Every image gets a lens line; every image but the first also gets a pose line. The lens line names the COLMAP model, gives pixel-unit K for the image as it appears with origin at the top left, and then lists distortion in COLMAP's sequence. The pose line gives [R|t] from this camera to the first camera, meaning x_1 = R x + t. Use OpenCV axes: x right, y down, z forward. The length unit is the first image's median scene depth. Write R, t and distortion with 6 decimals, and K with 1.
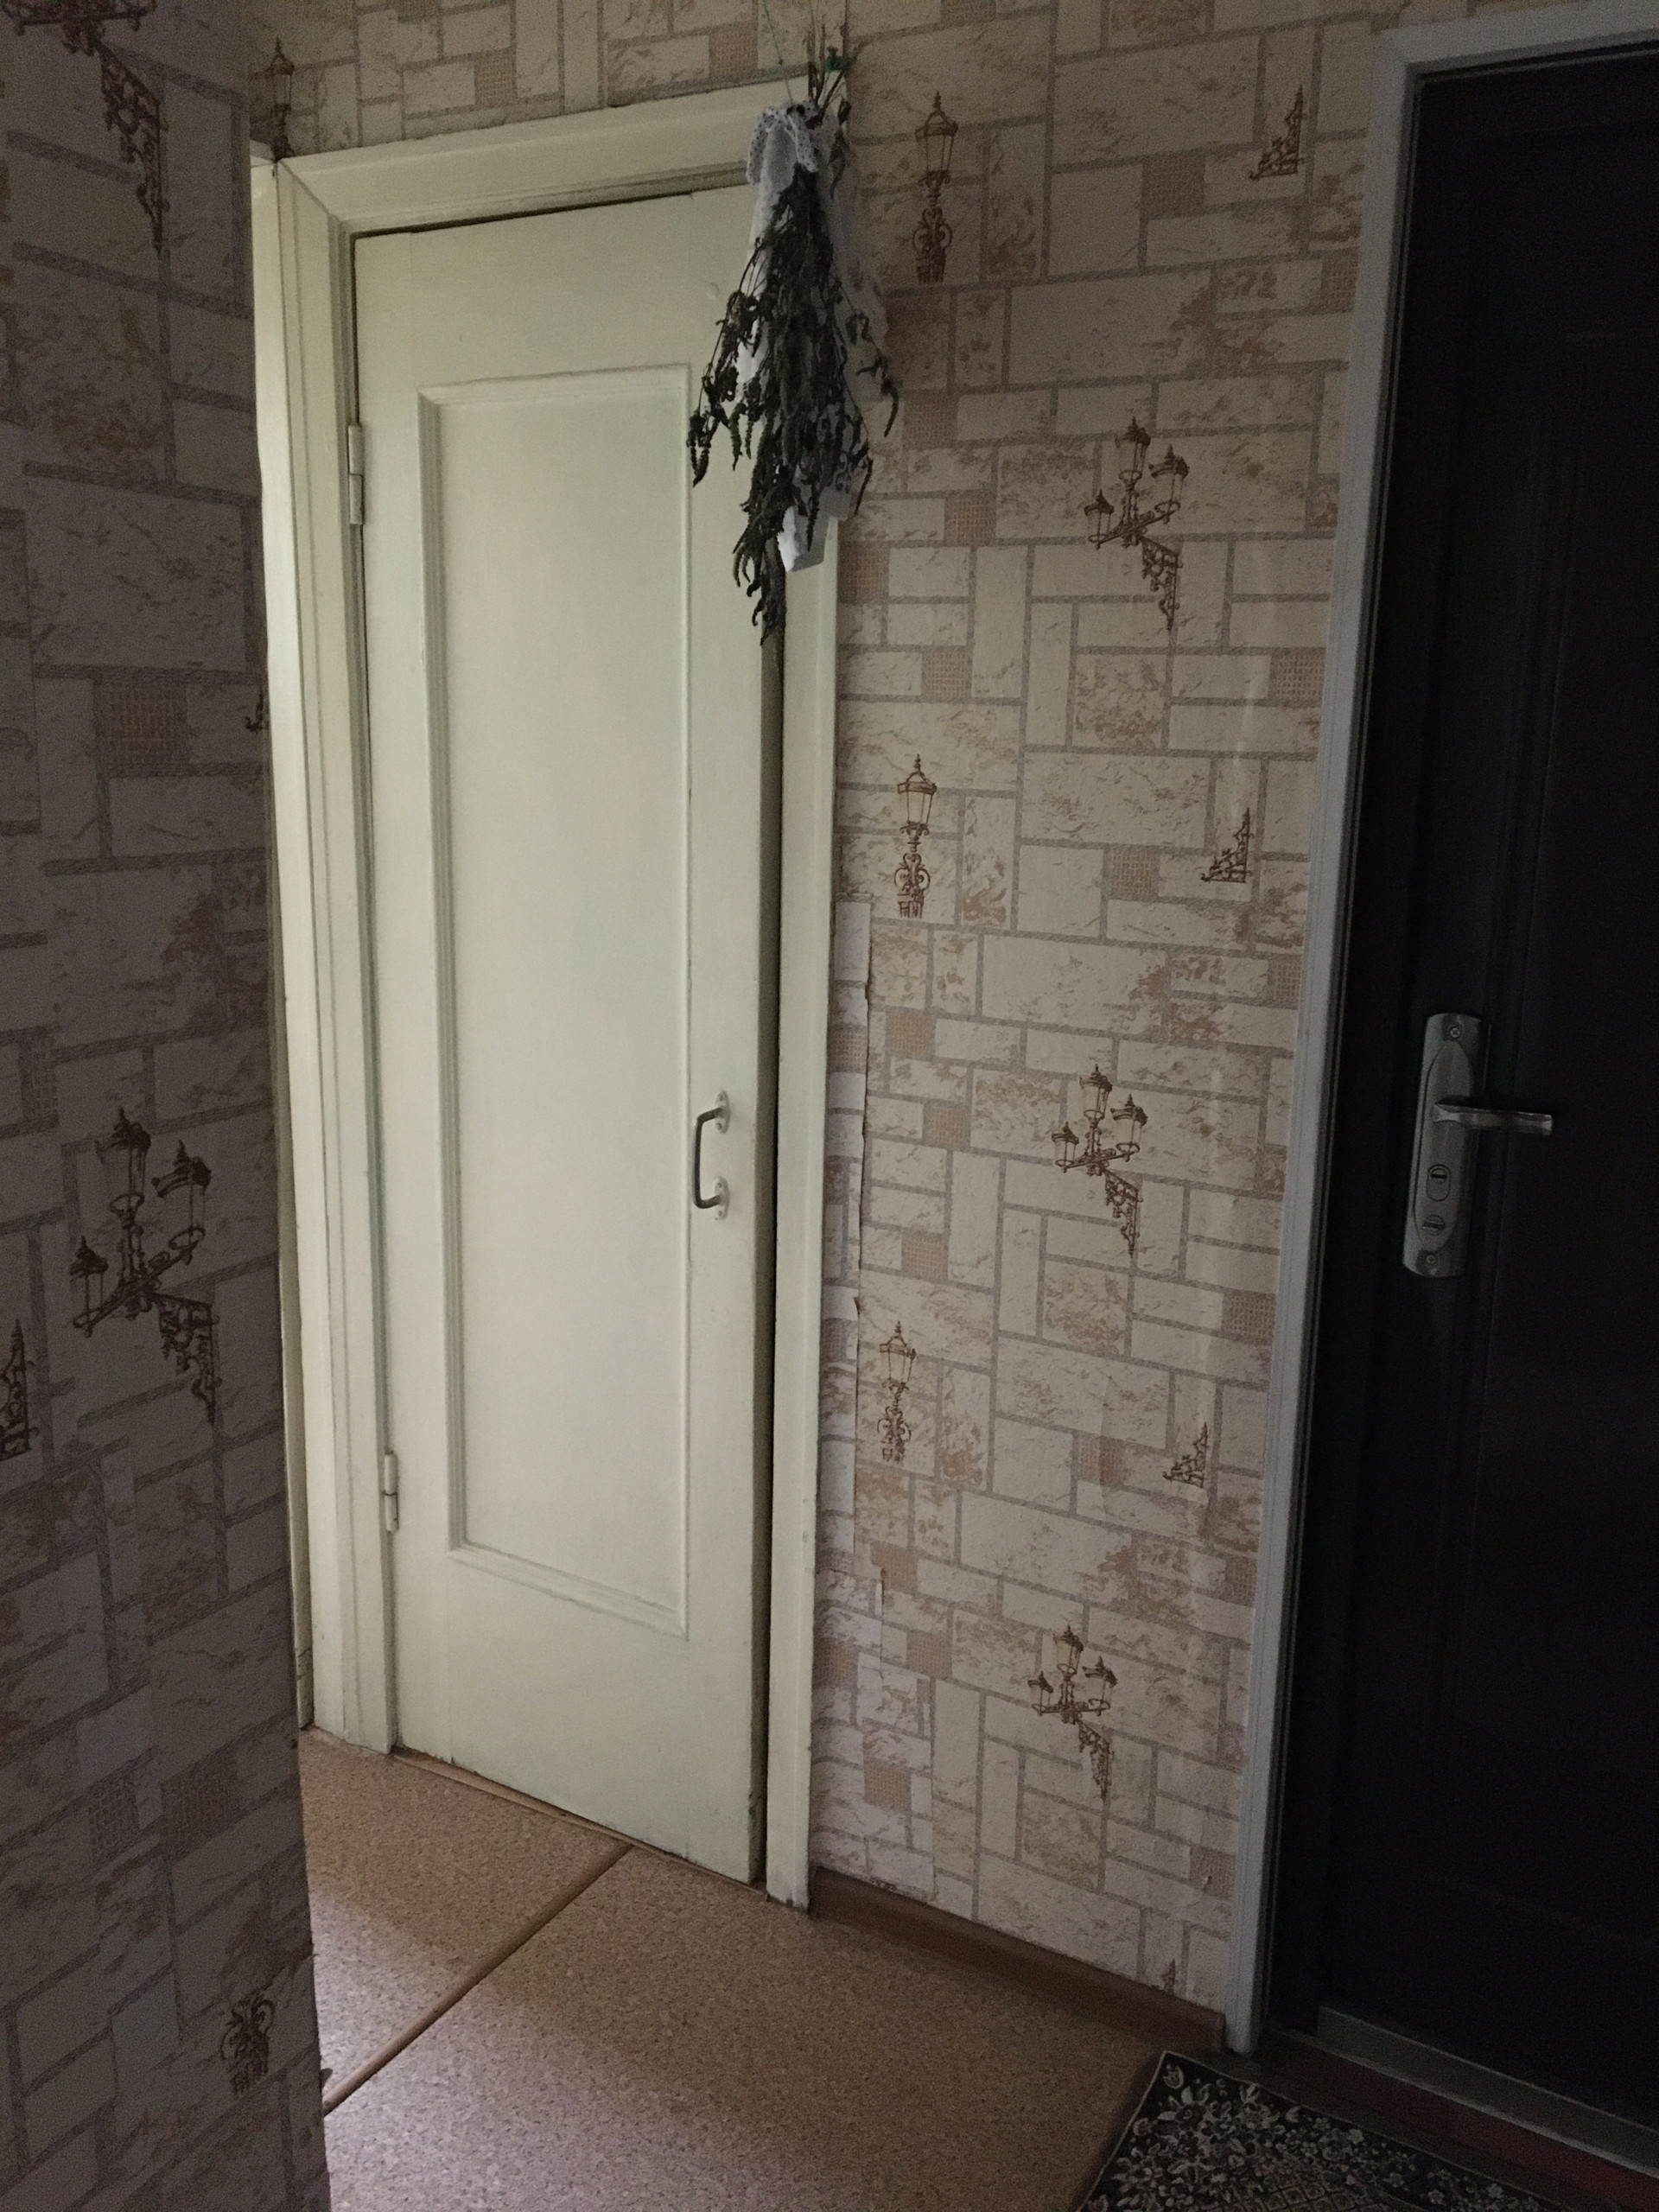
lens RADIAL K [[1864.0, 0, 826.3], [0, 1864.0, 1096.5], [0, 0, 1]] dist [0.077171, -0.118835]
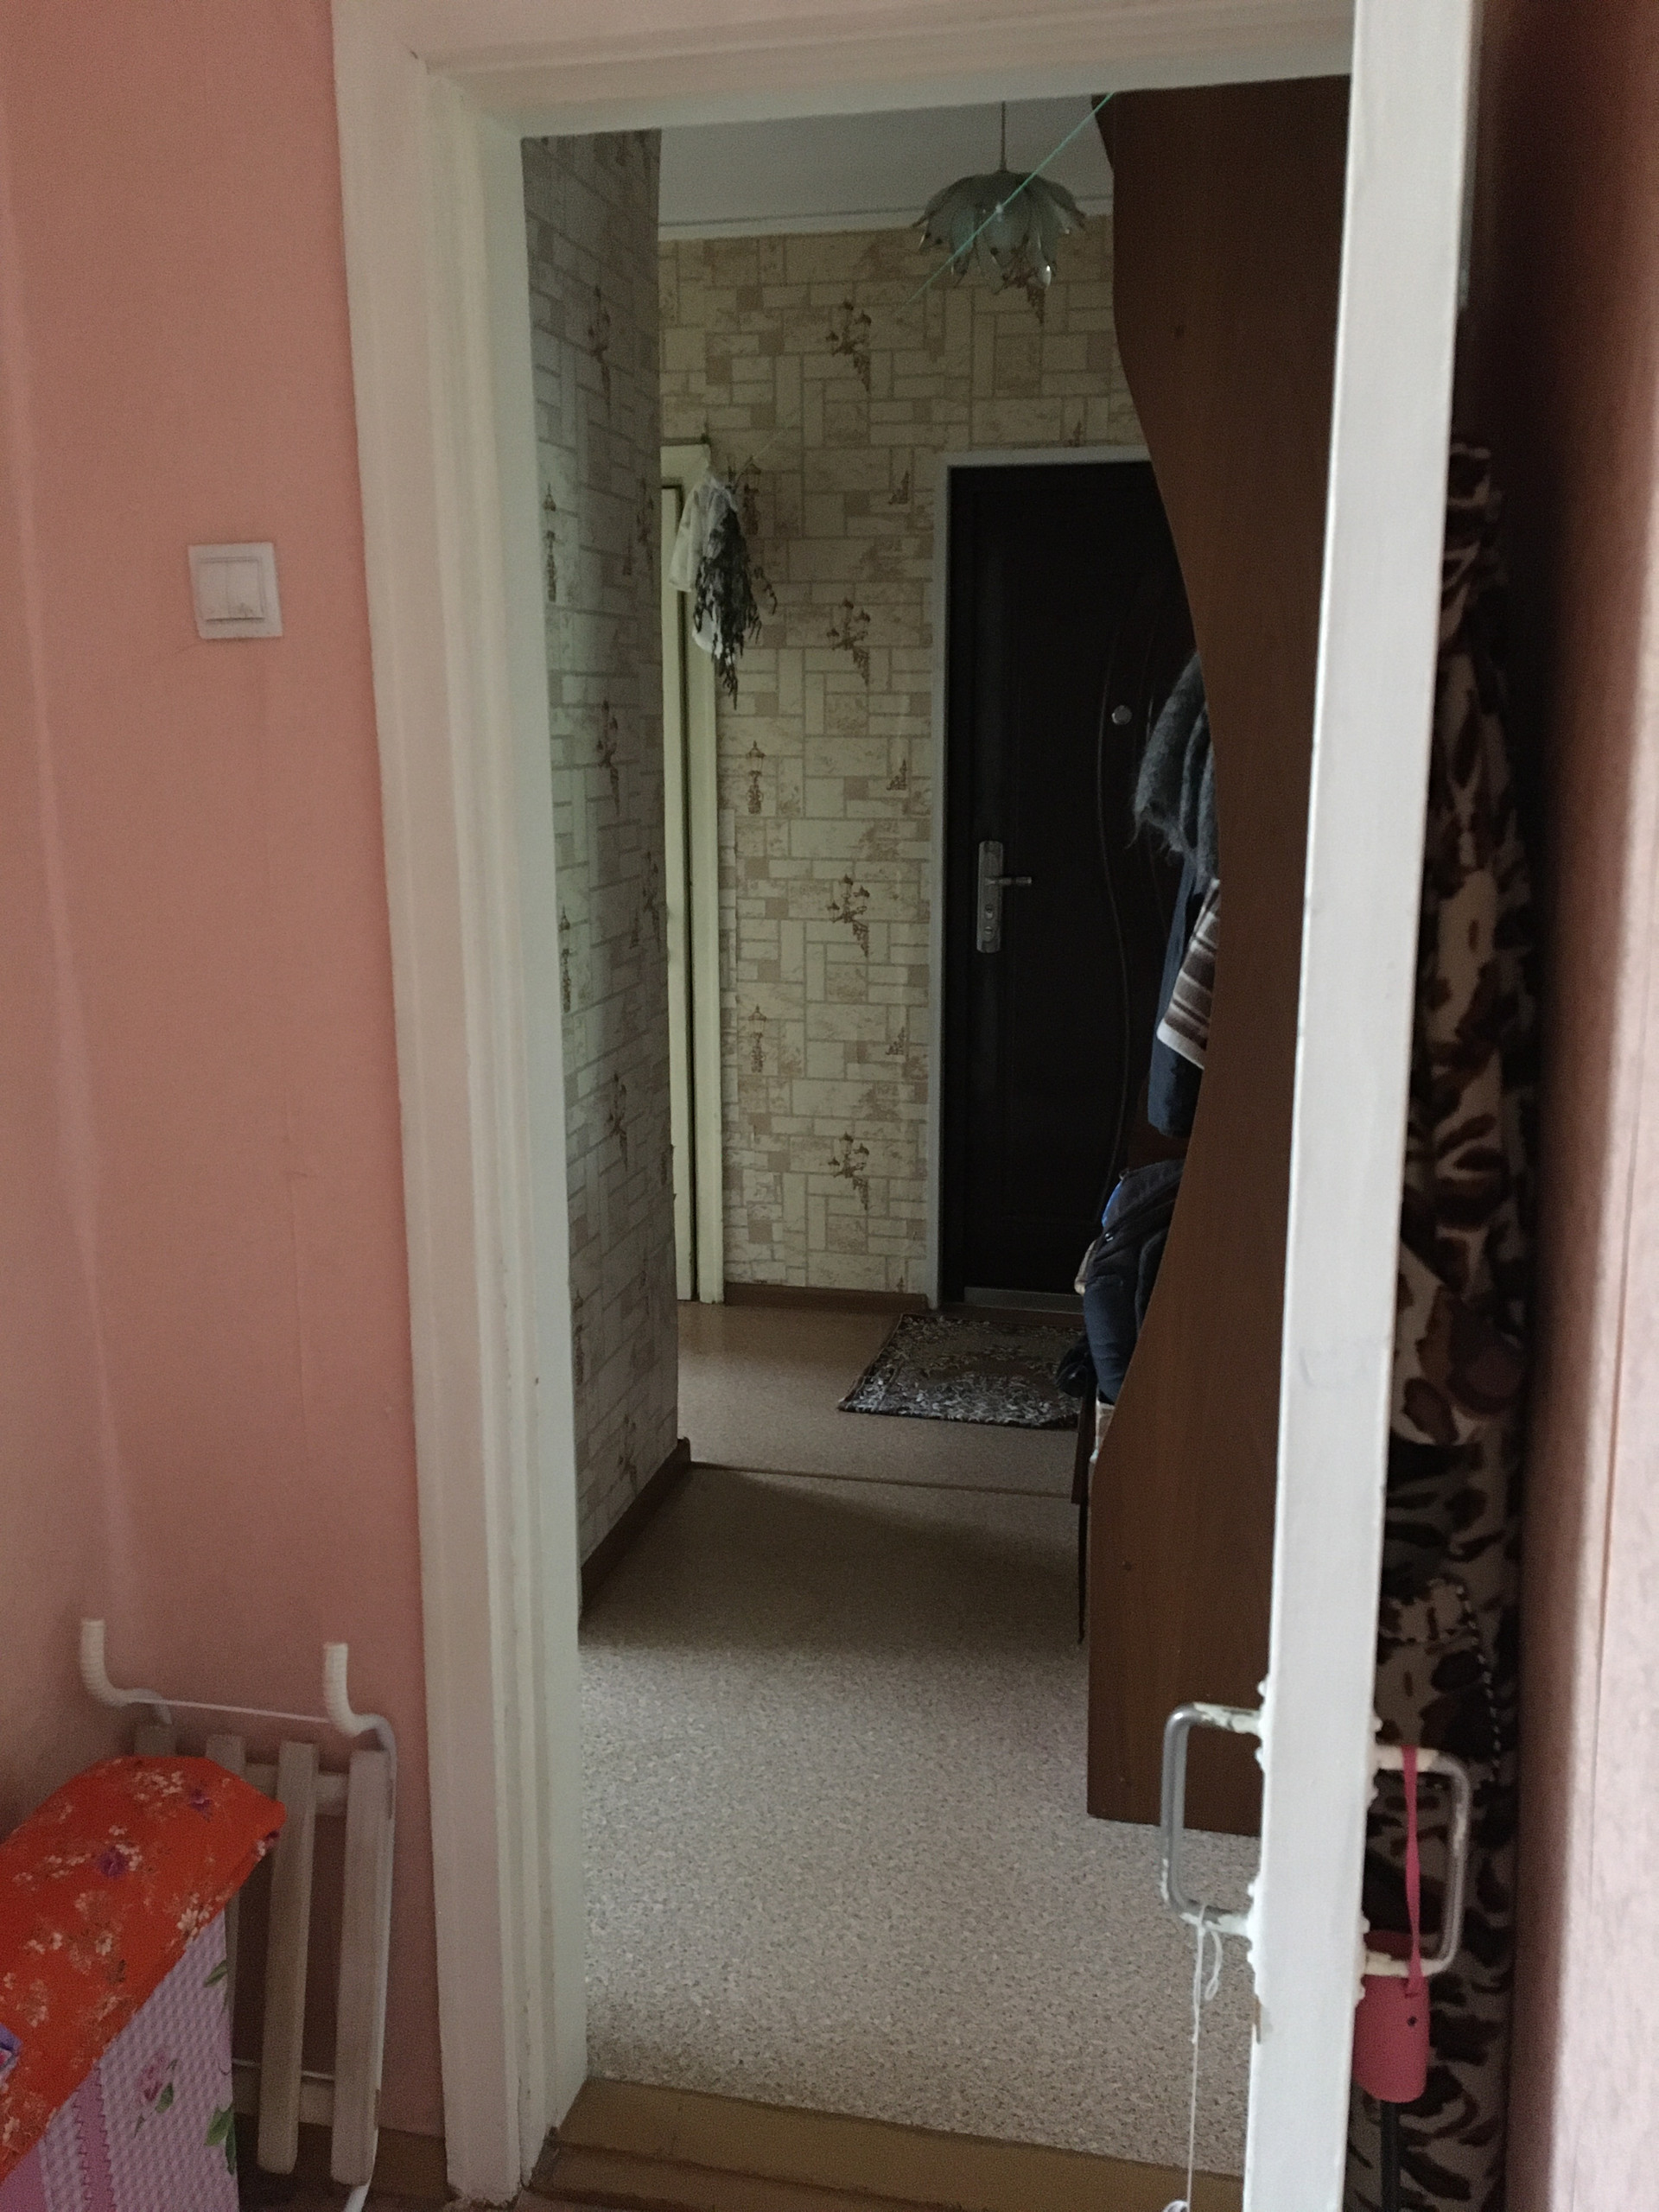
lens RADIAL K [[1864.0, 0, 832.6], [0, 1864.0, 1108.0], [0, 0, 1]] dist [0.077171, -0.118835]
pose [[0.957105, -0.083468, 0.277458, -0.524730], [0.082618, 0.996472, 0.014775, 0.232005], [-0.277713, 0.008782, 0.960624, -1.182580]]
